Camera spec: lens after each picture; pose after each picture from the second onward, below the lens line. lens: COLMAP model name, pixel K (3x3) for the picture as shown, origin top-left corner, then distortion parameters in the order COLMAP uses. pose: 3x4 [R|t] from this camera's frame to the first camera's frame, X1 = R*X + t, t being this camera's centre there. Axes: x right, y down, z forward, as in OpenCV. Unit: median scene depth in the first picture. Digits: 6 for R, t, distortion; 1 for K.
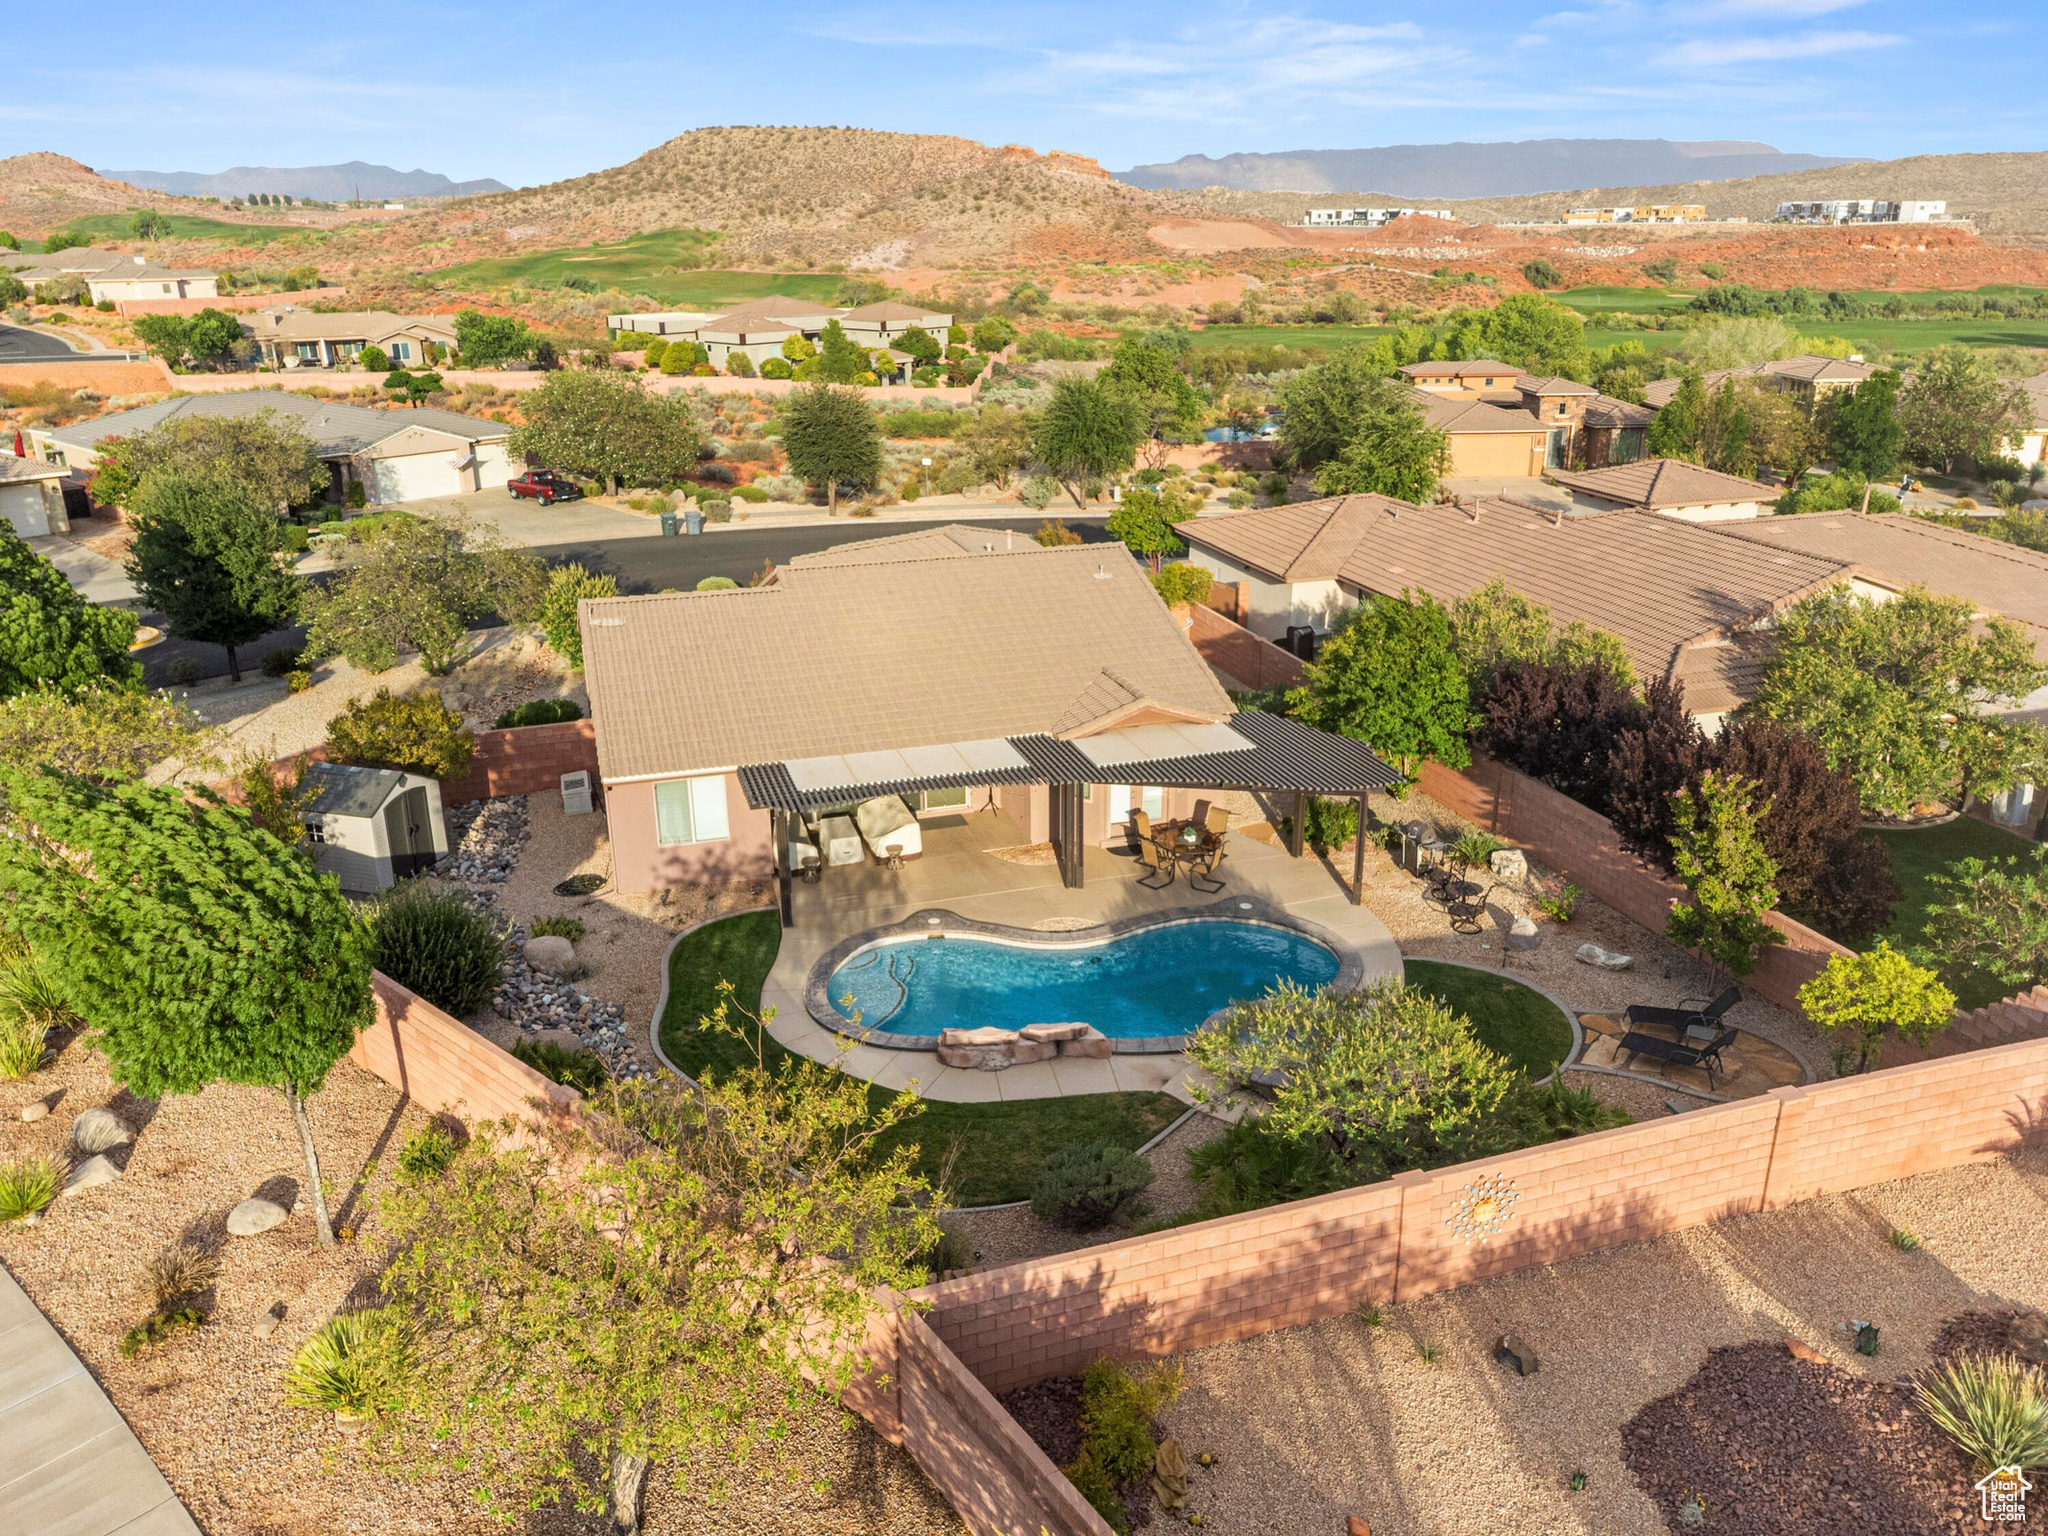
lens RADIAL K [[1521.5, 0, 1024.0], [0, 1521.5, 768.0], [0, 0, 1]] dist [0.009609, 0.016189]
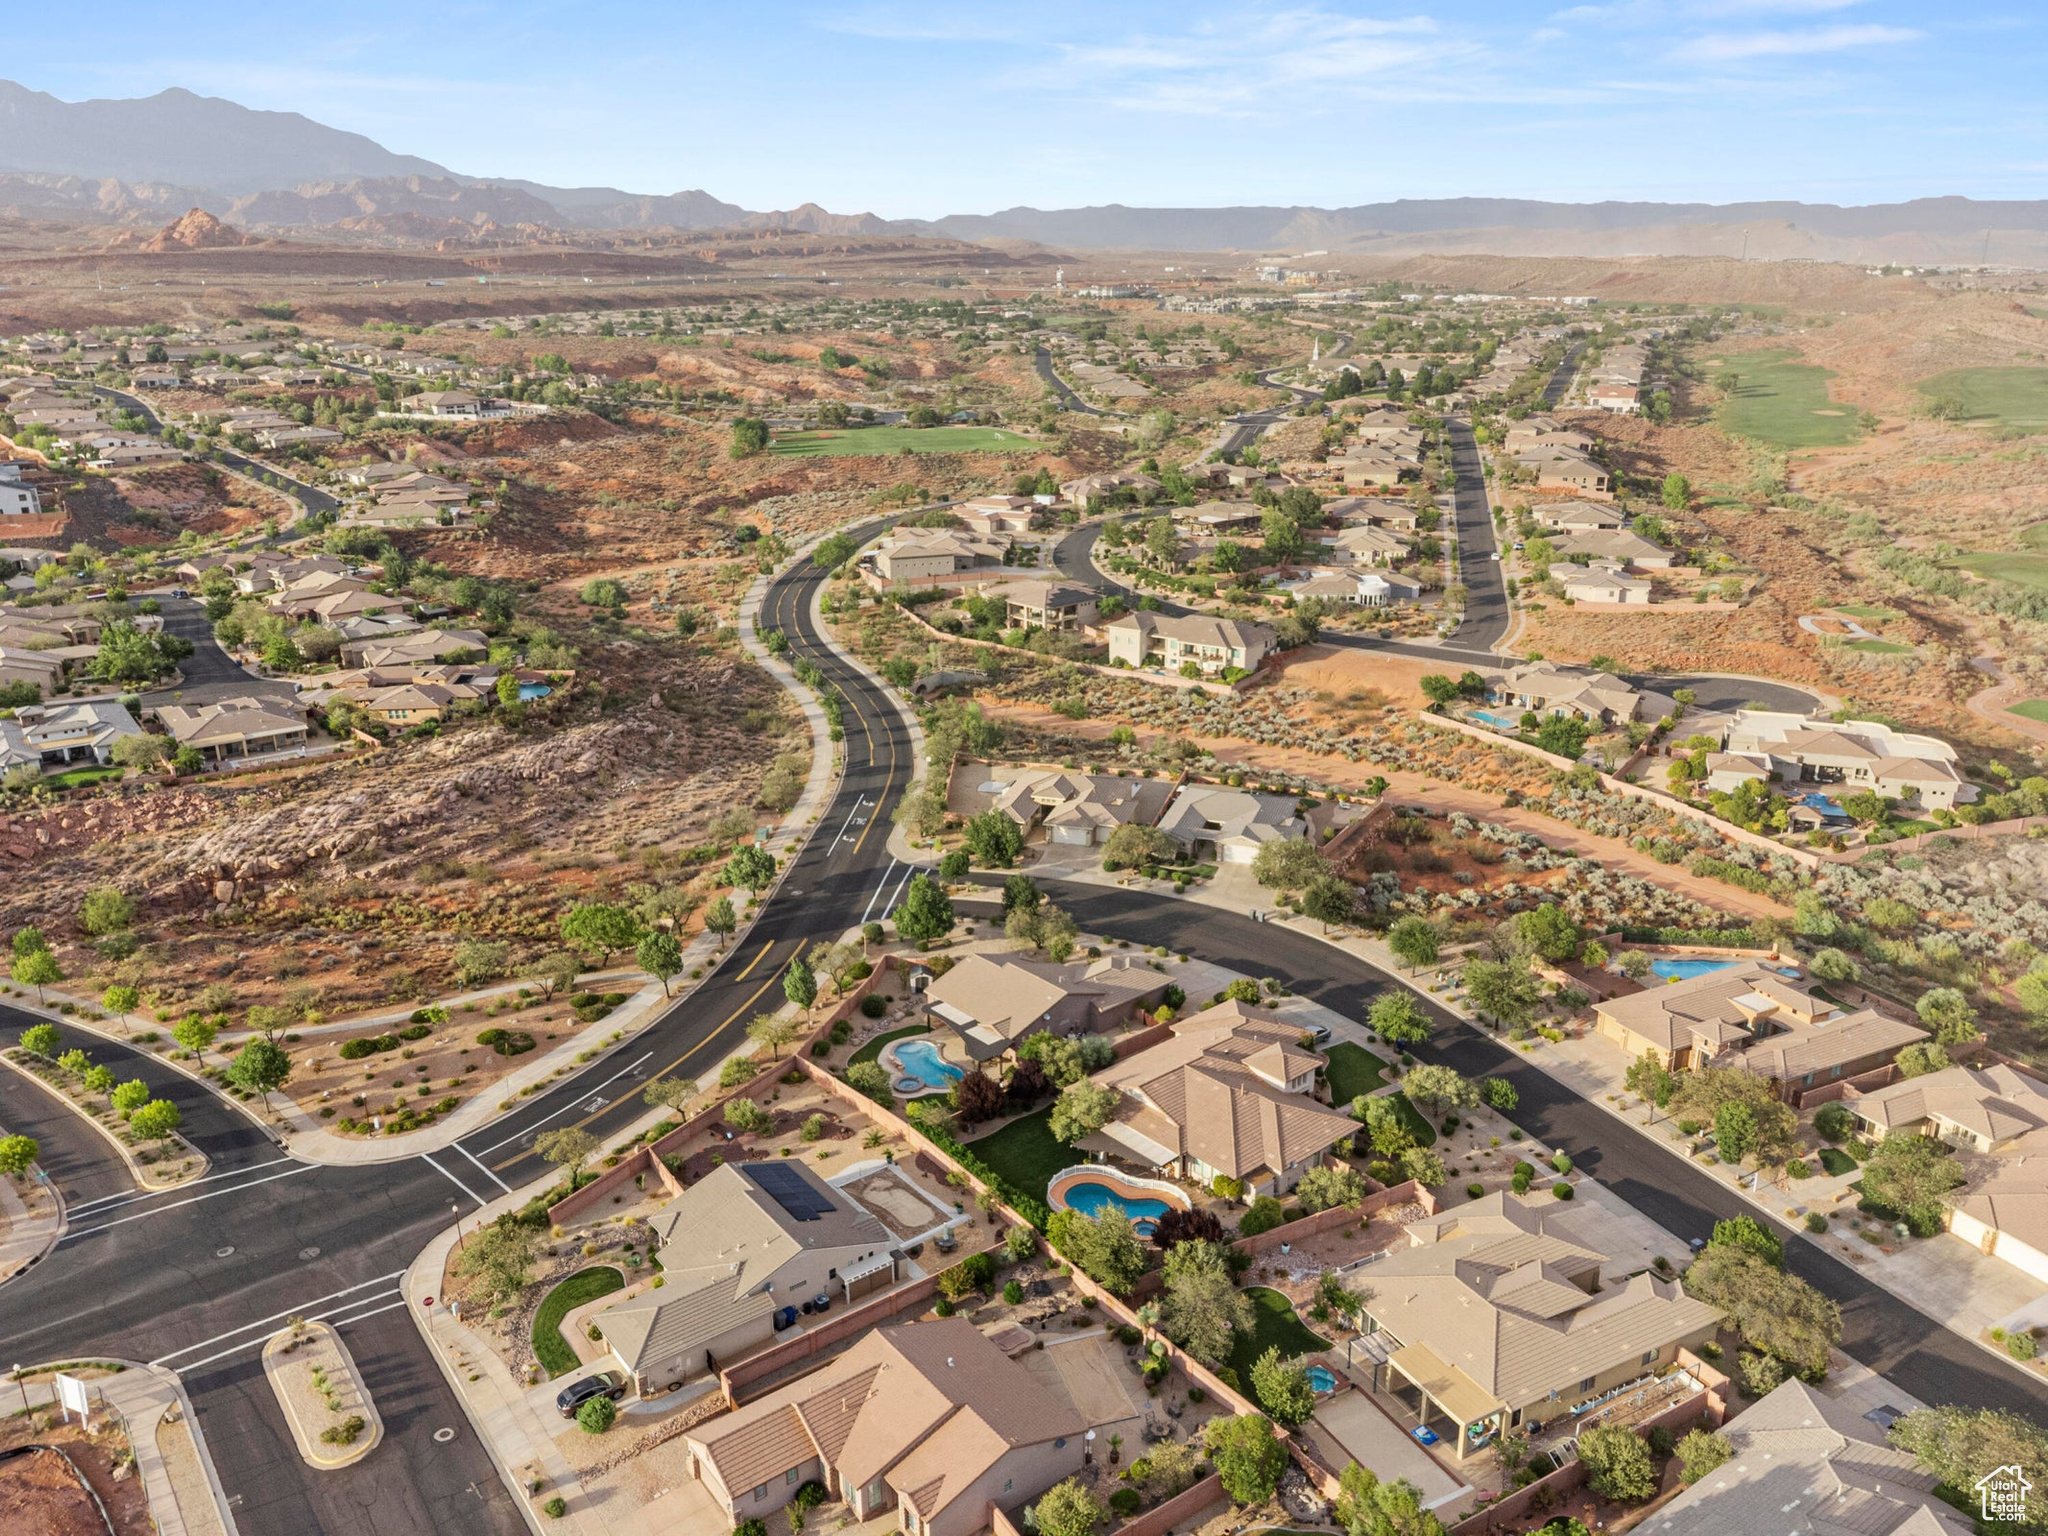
lens RADIAL K [[1521.5, 0, 1024.0], [0, 1521.5, 768.0], [0, 0, 1]] dist [0.009609, 0.016189]
pose [[0.404784, 0.286928, -0.868229, 4.048164], [-0.299072, 0.938816, 0.170823, -1.671985], [0.864122, 0.190517, 0.465830, -1.264466]]
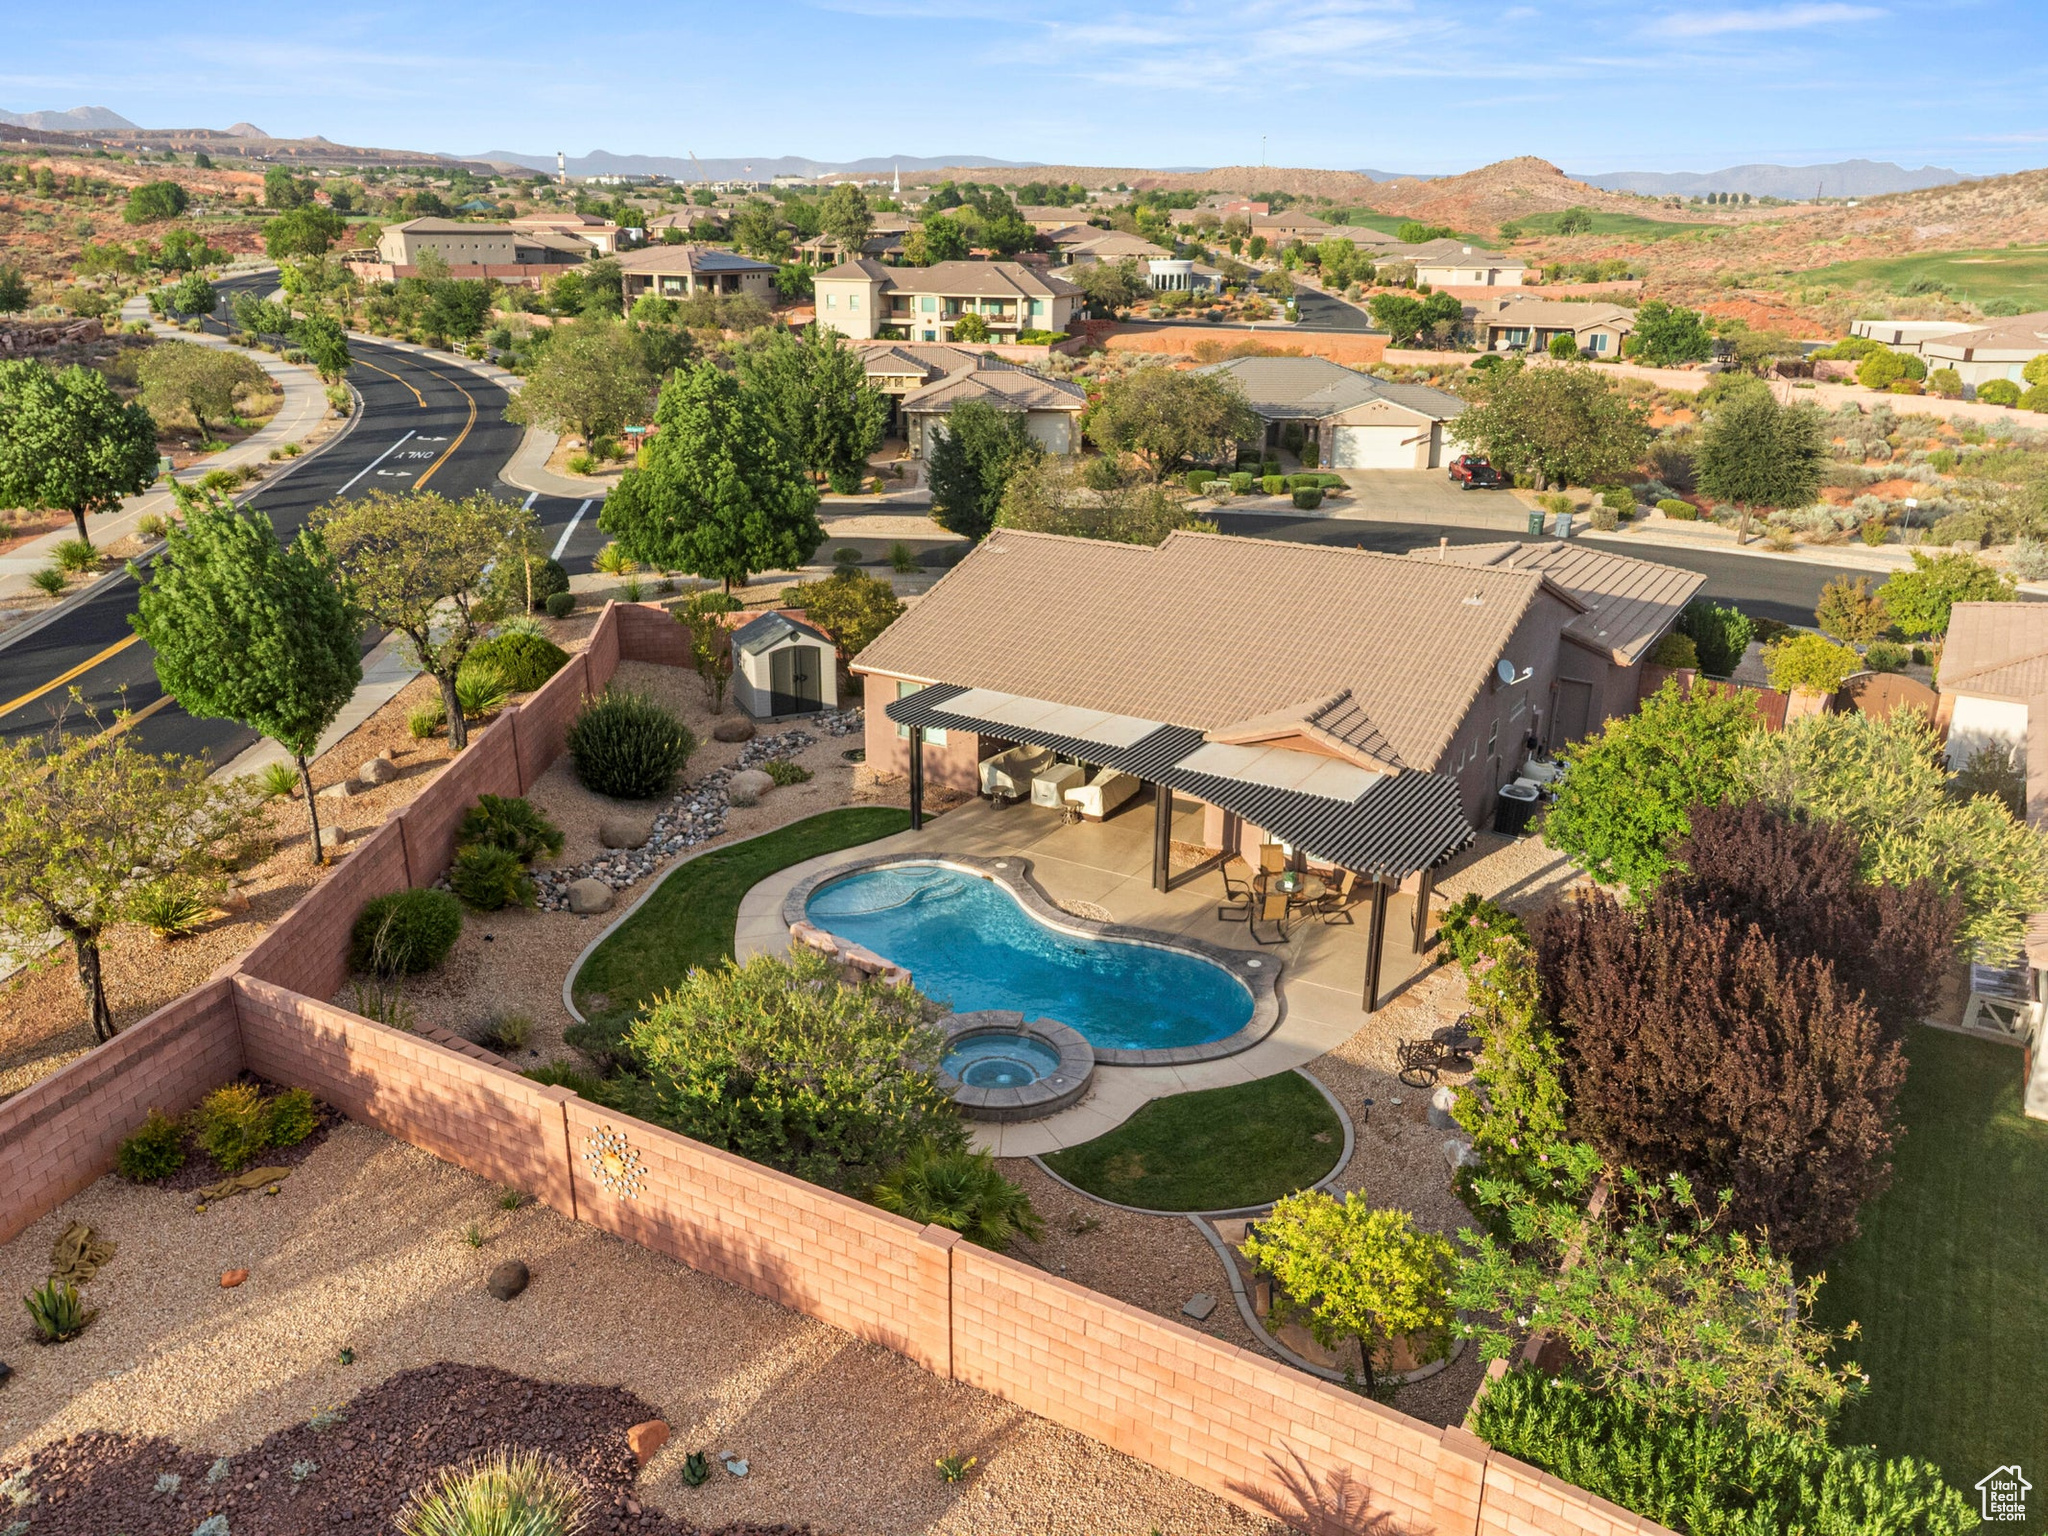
lens RADIAL K [[1521.5, 0, 1024.0], [0, 1521.5, 768.0], [0, 0, 1]] dist [0.009609, 0.016189]
pose [[0.663636, 0.268170, -0.698335, 0.604585], [-0.267519, 0.956877, 0.113226, -0.077847], [0.698584, 0.111677, 0.706759, 0.247450]]
